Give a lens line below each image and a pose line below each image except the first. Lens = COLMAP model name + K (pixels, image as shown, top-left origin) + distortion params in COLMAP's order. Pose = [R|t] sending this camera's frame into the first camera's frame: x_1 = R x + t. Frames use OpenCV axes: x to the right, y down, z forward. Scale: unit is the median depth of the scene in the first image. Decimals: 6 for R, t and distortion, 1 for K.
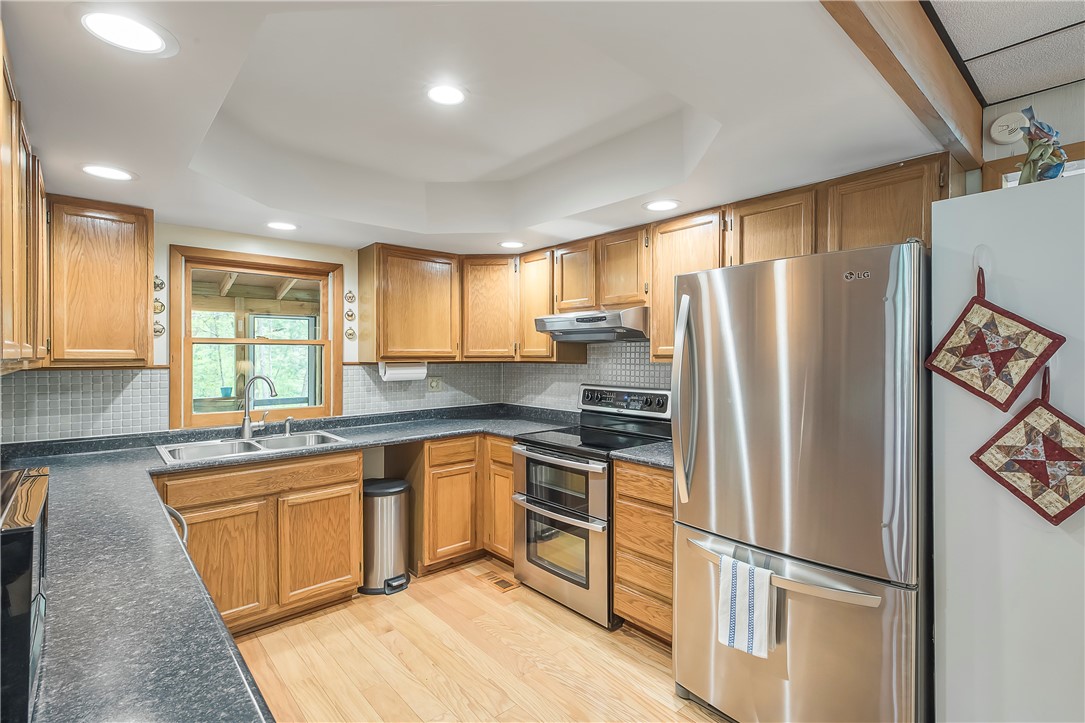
lens RADIAL K [[504.7, 0, 543.5], [0, 504.7, 362.8], [0, 0, 1]] dist [0.004371, -0.000288]
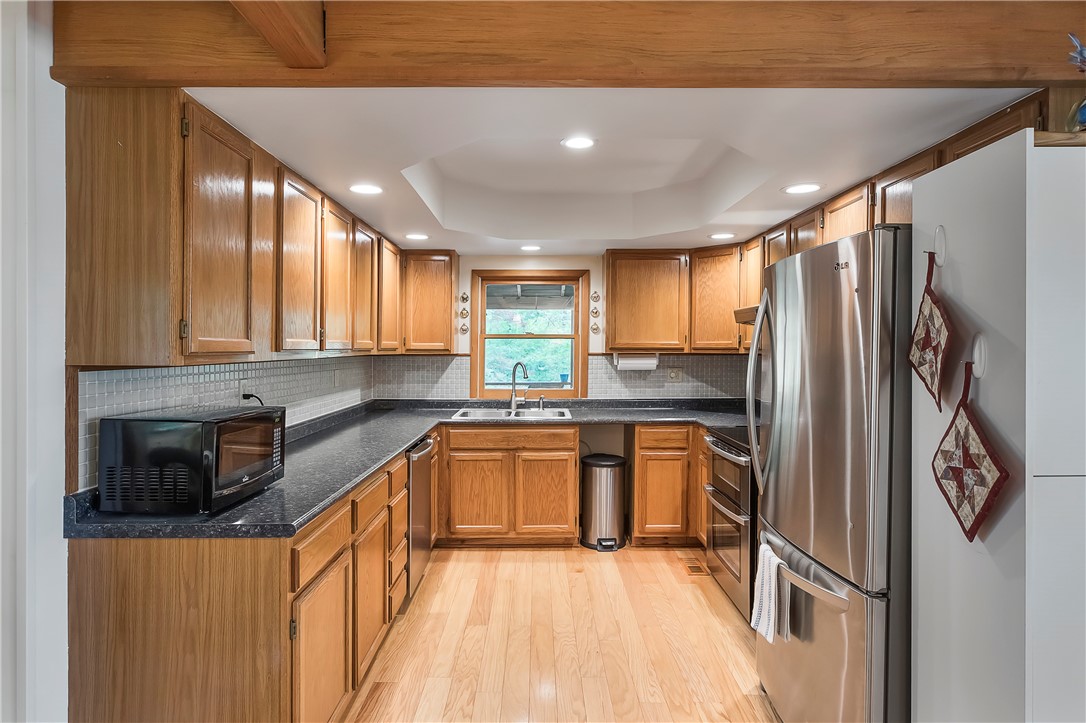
lens RADIAL K [[599.8, 0, 543.4], [0, 599.8, 353.8], [0, 0, 1]] dist [-0.001300, 0.001026]
pose [[0.744710, 0.009242, -0.667324, 0.533348], [-0.010737, 0.999941, 0.001867, -0.000710], [0.667302, 0.005775, 0.744765, -0.129383]]
